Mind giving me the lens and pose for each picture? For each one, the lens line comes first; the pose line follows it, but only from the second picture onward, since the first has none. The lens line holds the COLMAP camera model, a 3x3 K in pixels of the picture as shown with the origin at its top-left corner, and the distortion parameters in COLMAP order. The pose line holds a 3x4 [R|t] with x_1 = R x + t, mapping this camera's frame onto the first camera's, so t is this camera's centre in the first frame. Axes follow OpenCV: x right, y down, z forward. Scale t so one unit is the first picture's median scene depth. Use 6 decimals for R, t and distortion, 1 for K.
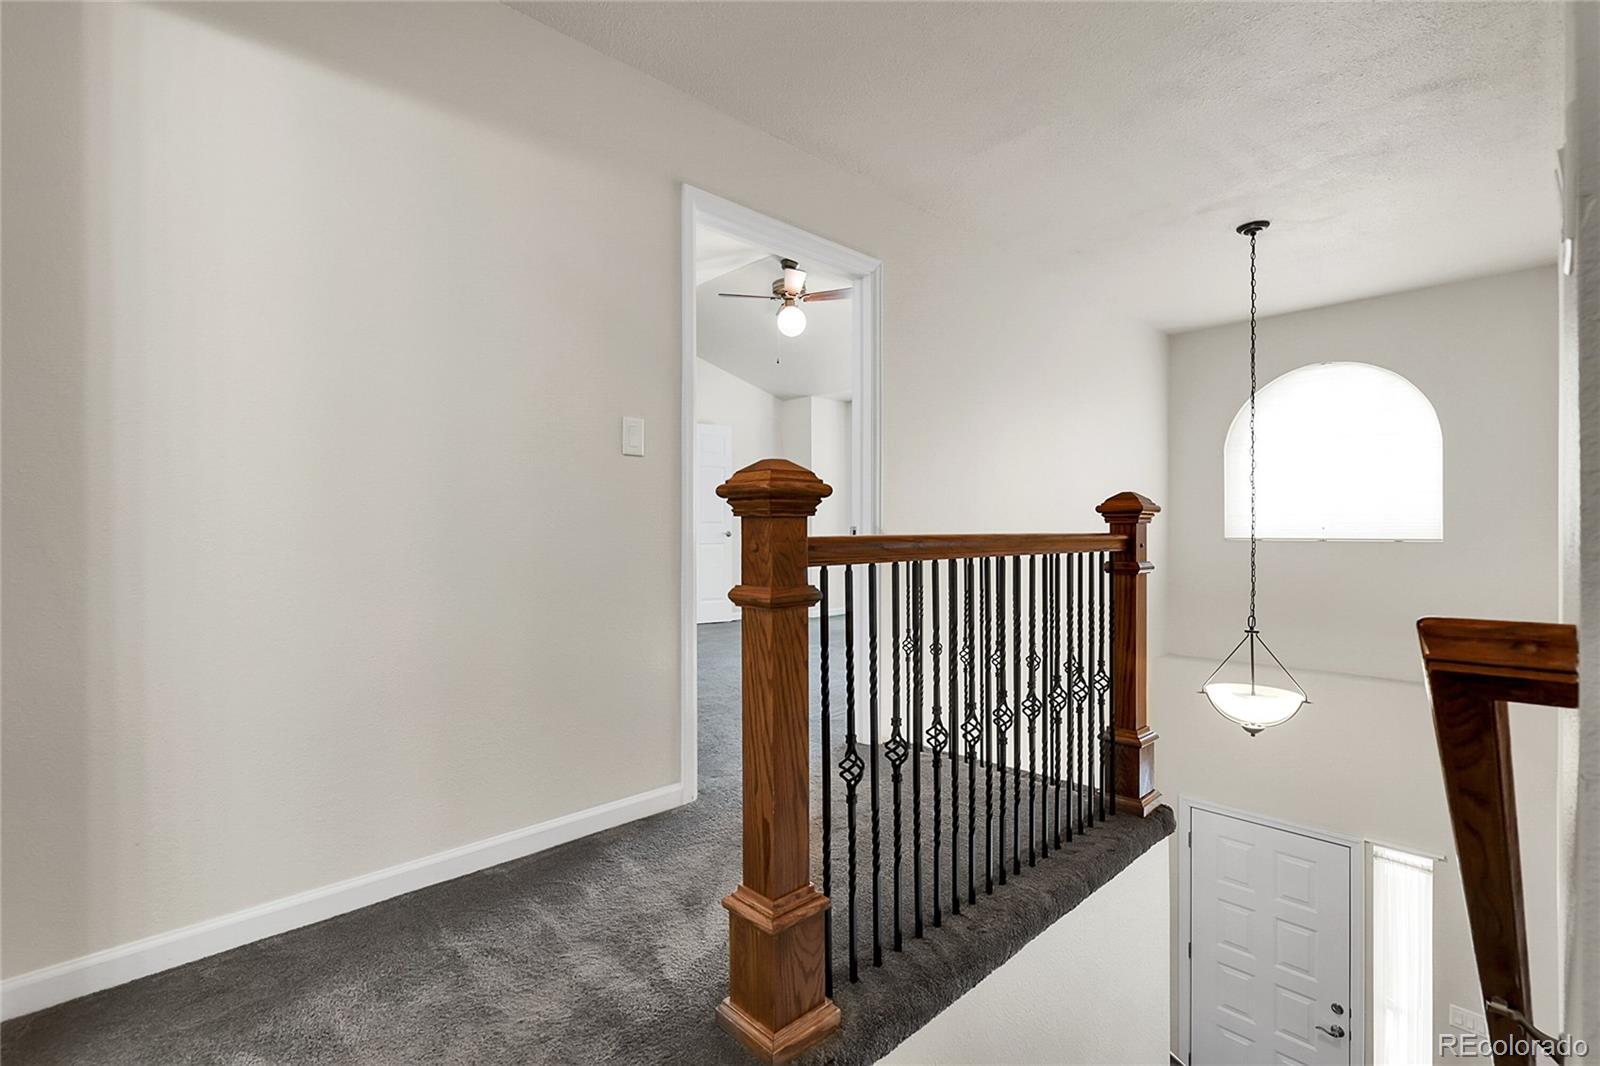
lens RADIAL K [[726.5, 0, 799.8], [0, 726.5, 535.7], [0, 0, 1]] dist [0.001741, 0.000274]
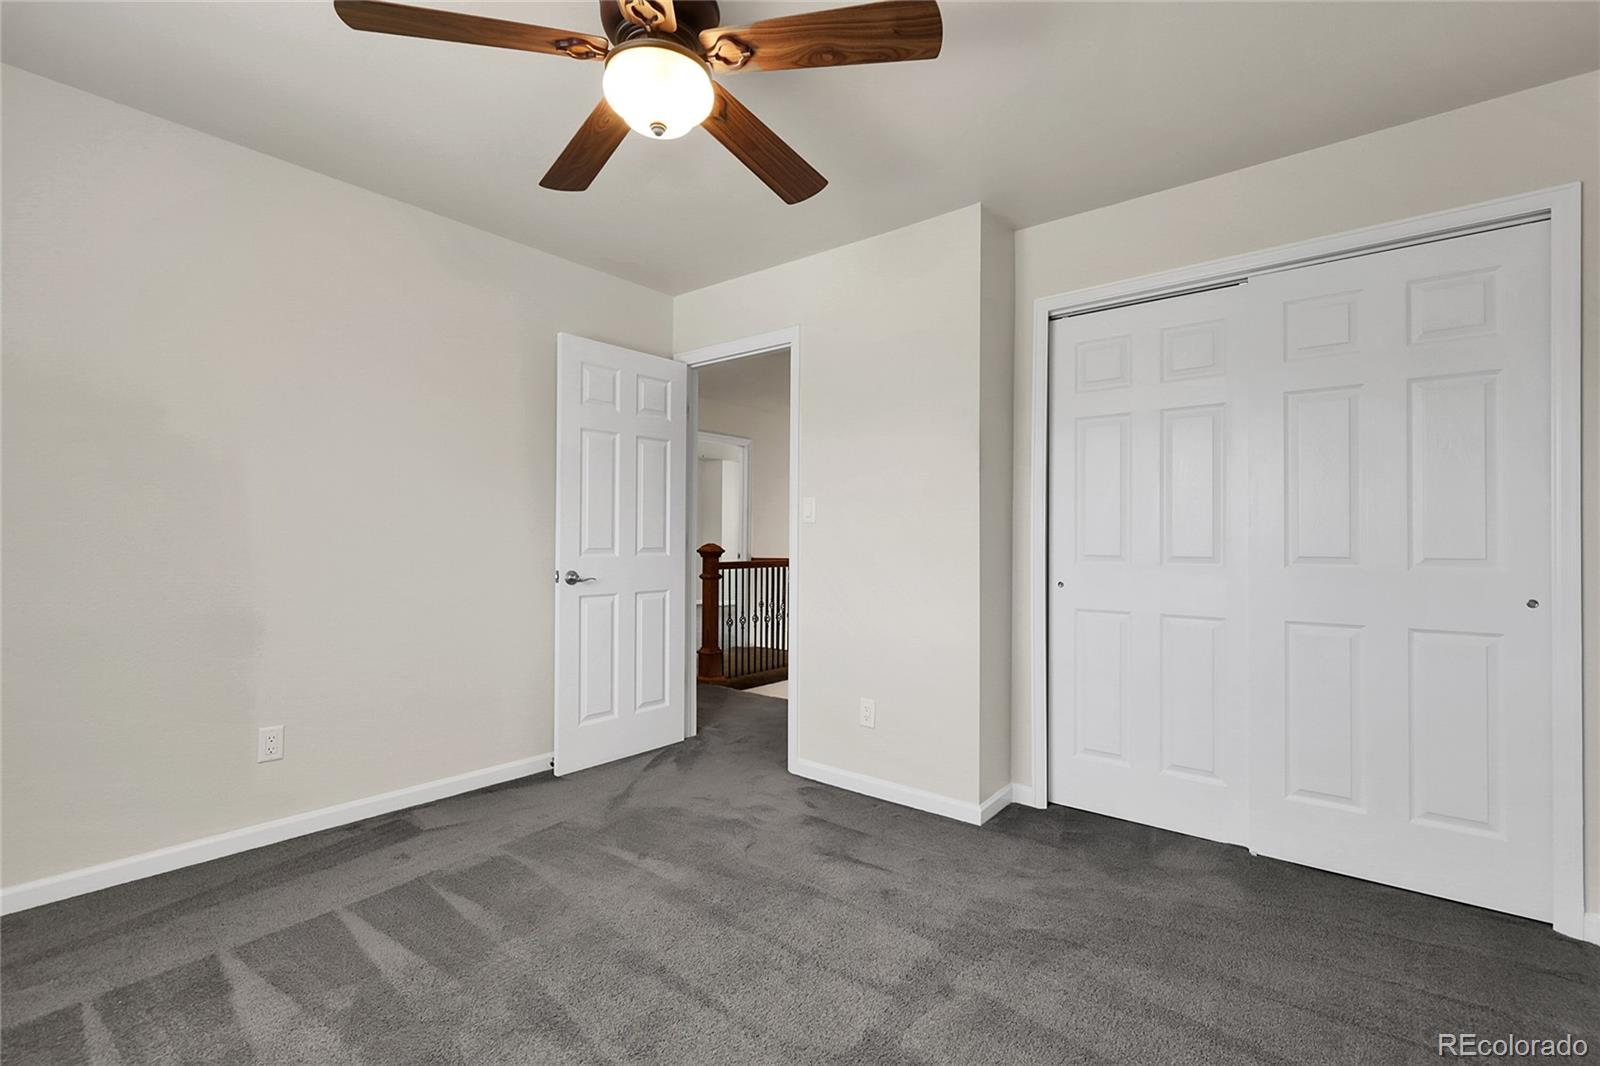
lens RADIAL K [[726.5, 0, 796.8], [0, 726.5, 526.3], [0, 0, 1]] dist [0.001741, 0.000274]
pose [[0.993034, 0.015673, 0.116781, -0.033754], [-0.013858, 0.999770, -0.016343, -0.133572], [-0.117010, 0.014611, 0.993023, -2.965182]]
